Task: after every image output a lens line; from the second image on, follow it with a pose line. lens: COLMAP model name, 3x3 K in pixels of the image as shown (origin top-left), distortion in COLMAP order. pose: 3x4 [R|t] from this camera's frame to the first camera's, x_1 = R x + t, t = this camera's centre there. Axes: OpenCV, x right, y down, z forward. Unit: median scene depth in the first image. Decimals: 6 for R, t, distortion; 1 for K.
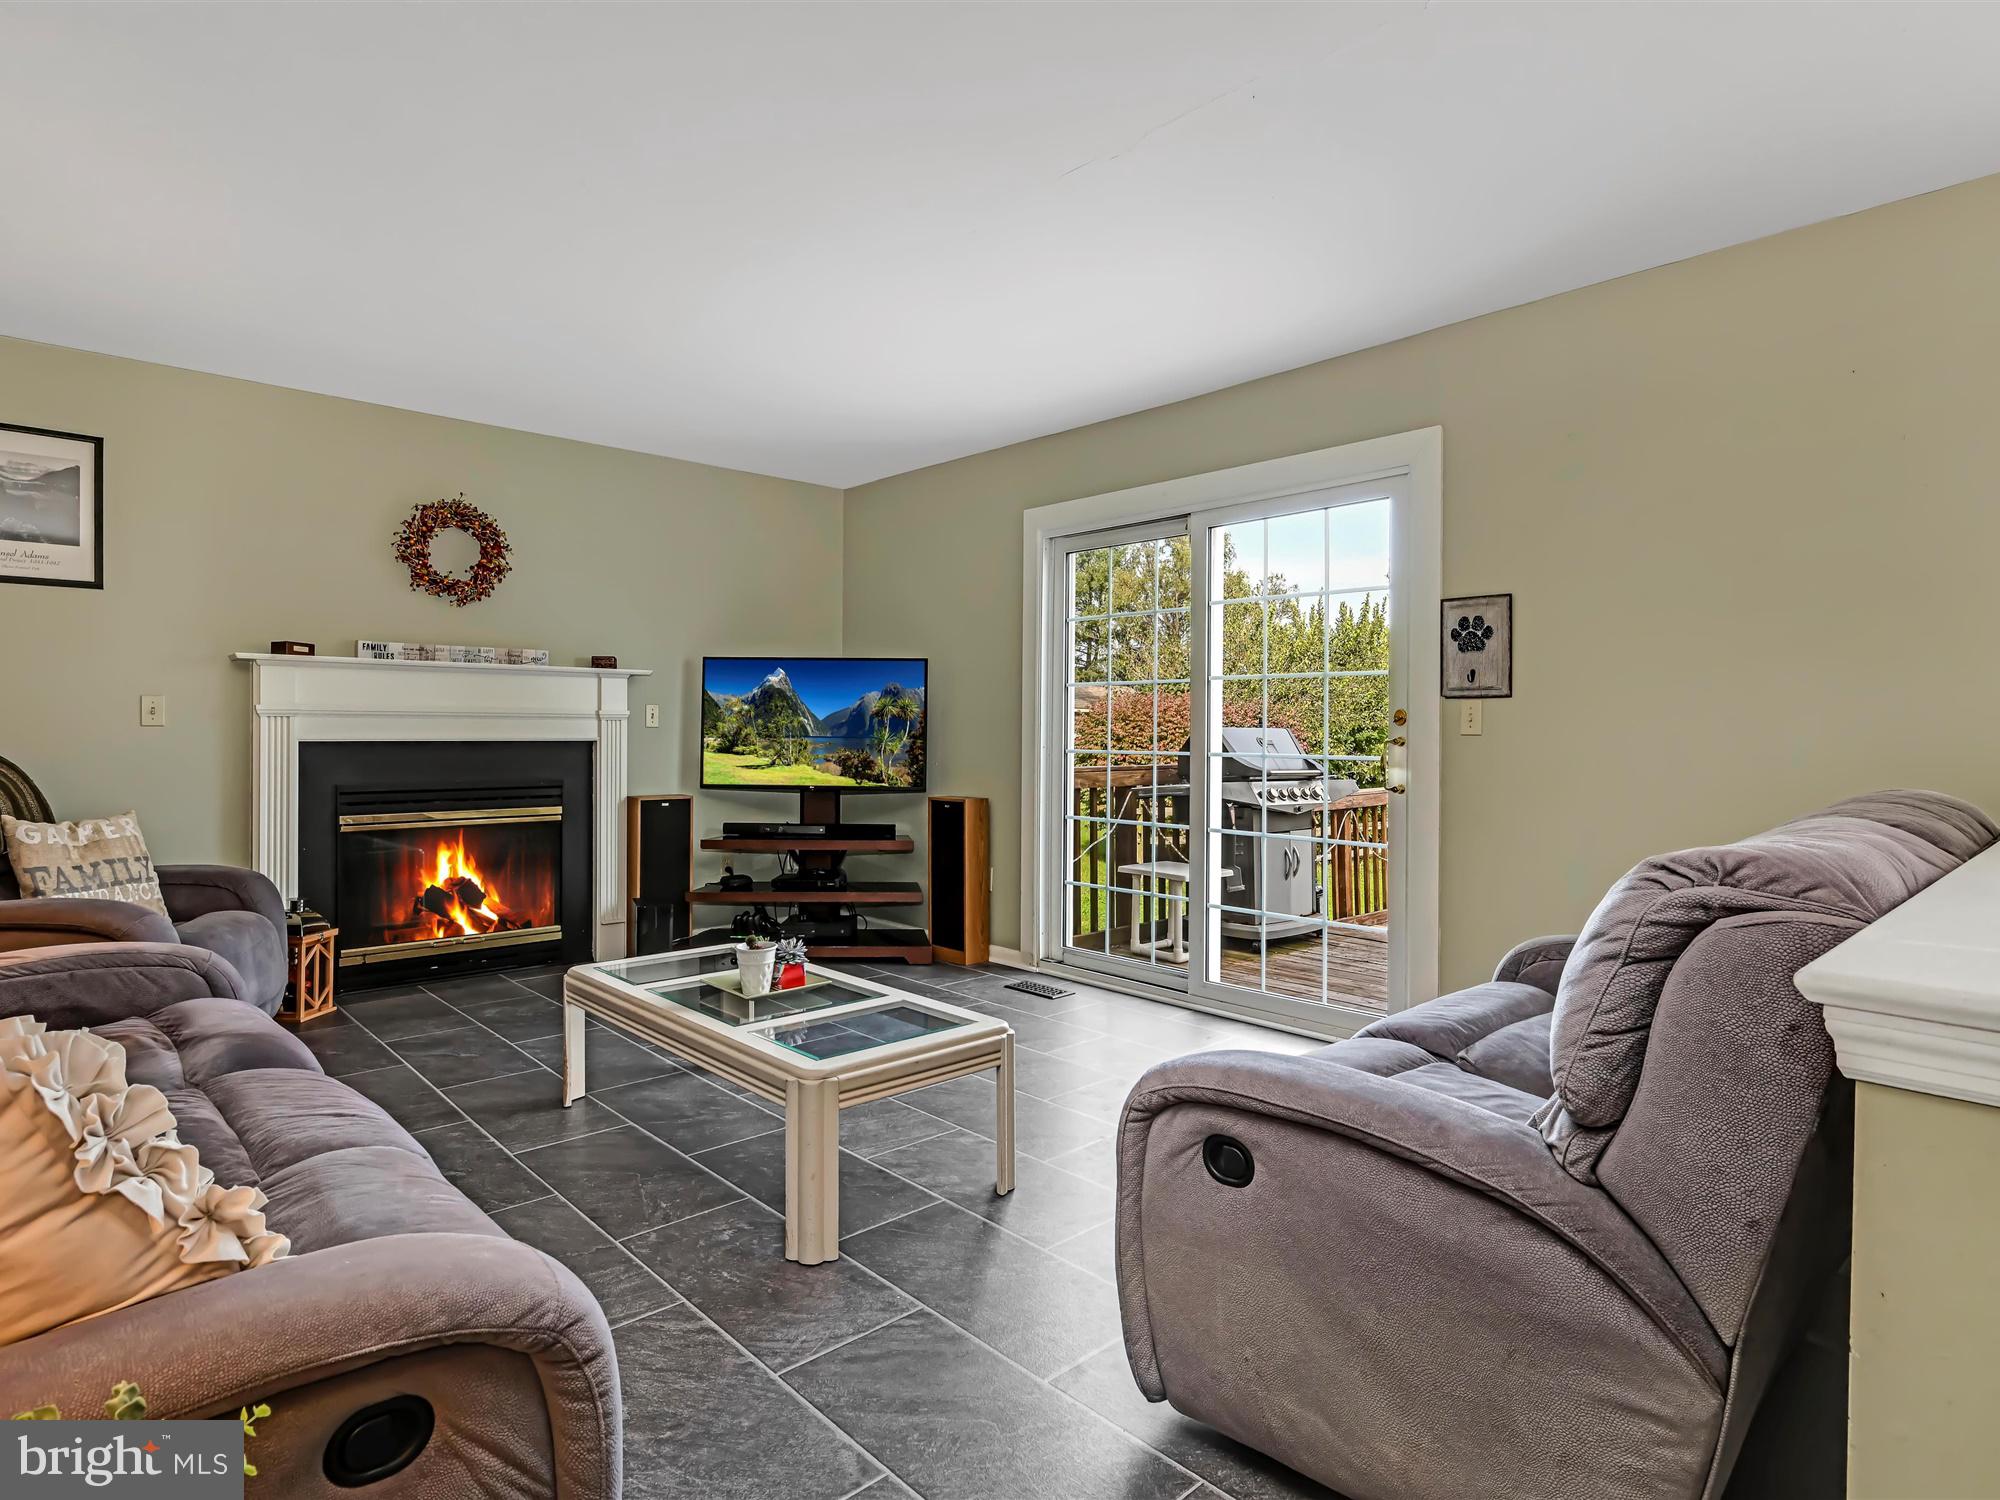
lens RADIAL K [[1066.6, 0, 996.5], [0, 1066.6, 729.0], [0, 0, 1]] dist [0.002237, -0.000463]
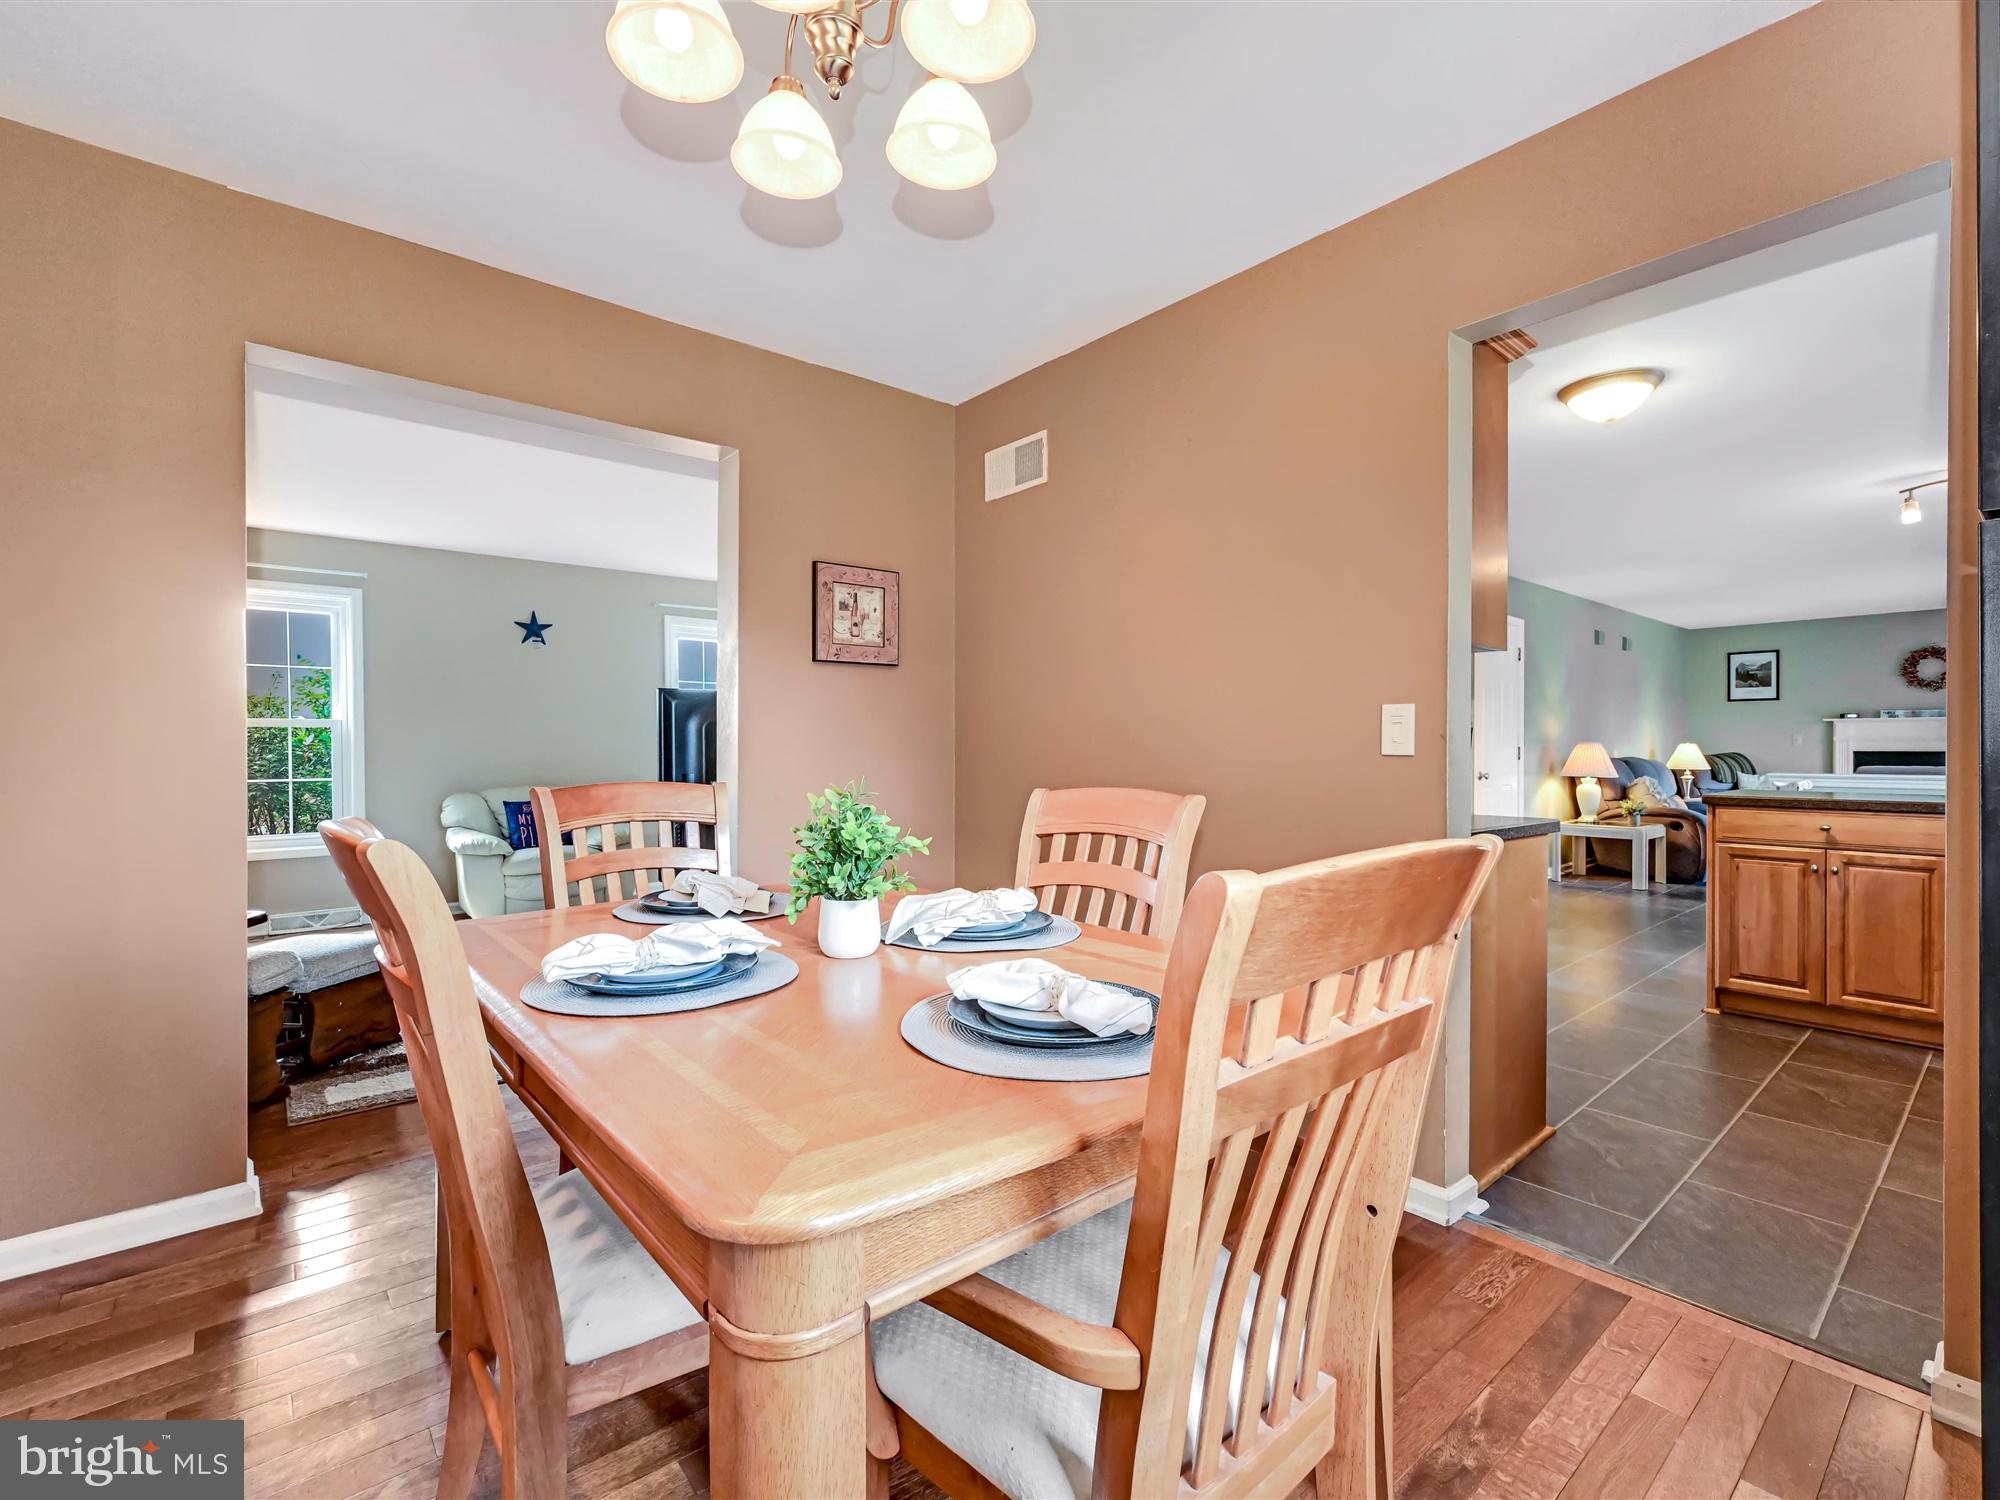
lens RADIAL K [[898.7, 0, 1000.0], [0, 898.7, 750.0], [0, 0, 1]] dist [0.000926, 0.000413]
pose [[-0.046832, -0.000751, -0.998902, 1.549738], [0.004695, 0.999989, -0.000972, 0.001382], [0.998892, -0.004736, -0.046828, -0.926666]]
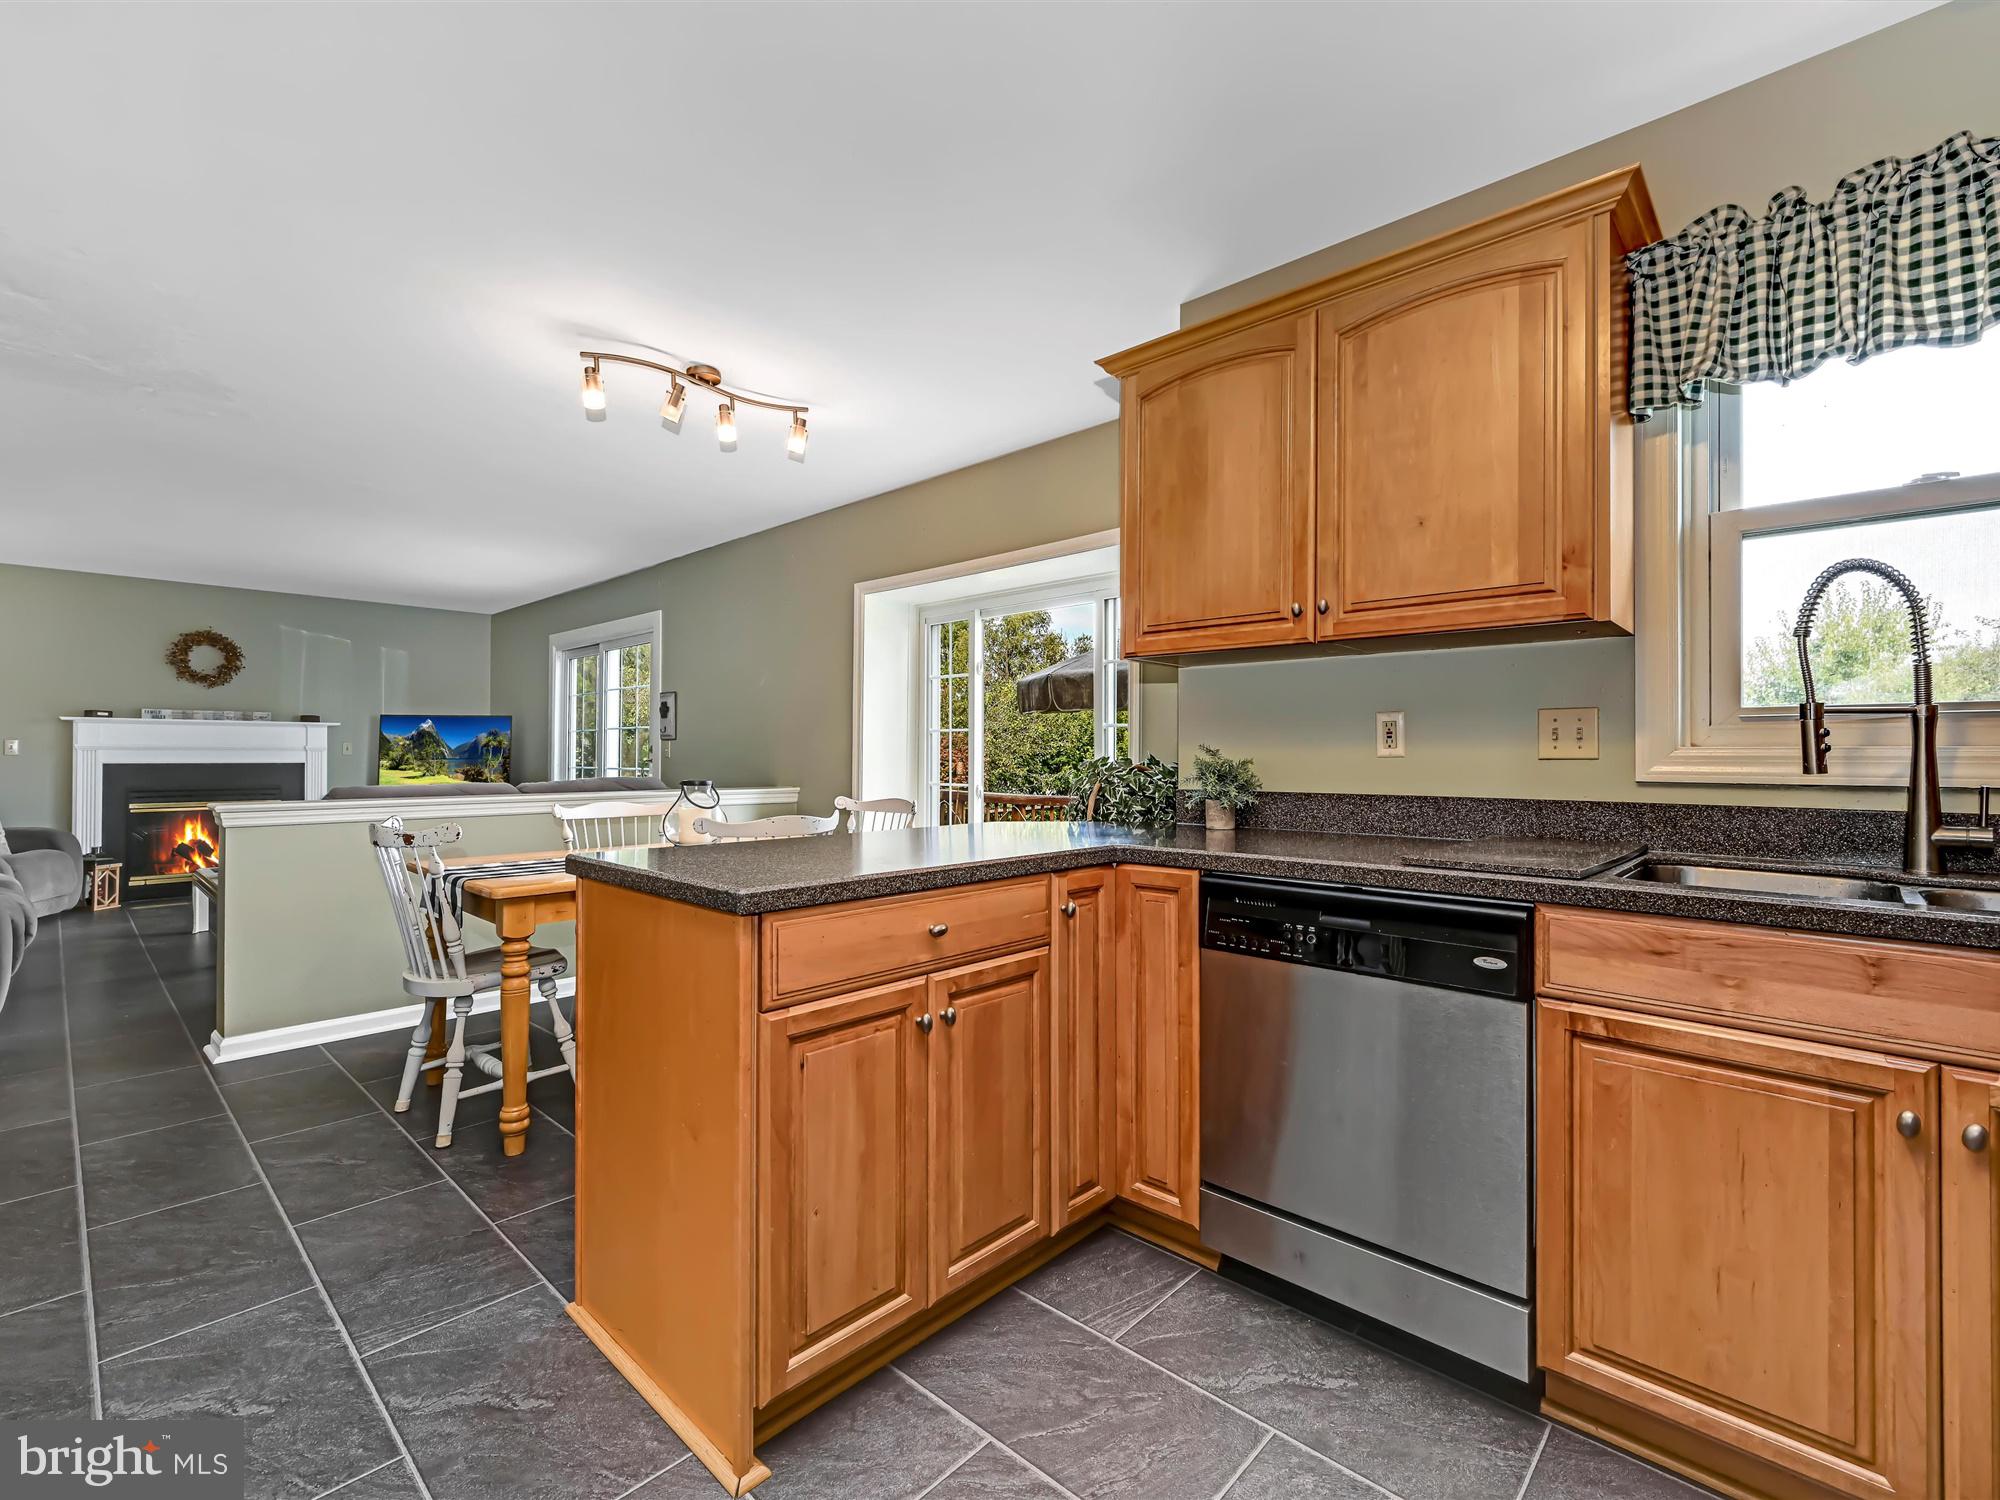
lens RADIAL K [[898.7, 0, 1000.0], [0, 898.7, 750.0], [0, 0, 1]] dist [0.000926, 0.000413]
pose [[0.997892, -0.003415, 0.064812, 0.750240], [0.003702, 0.999984, -0.004314, 0.000350], [-0.064796, 0.004544, 0.997888, -0.618877]]
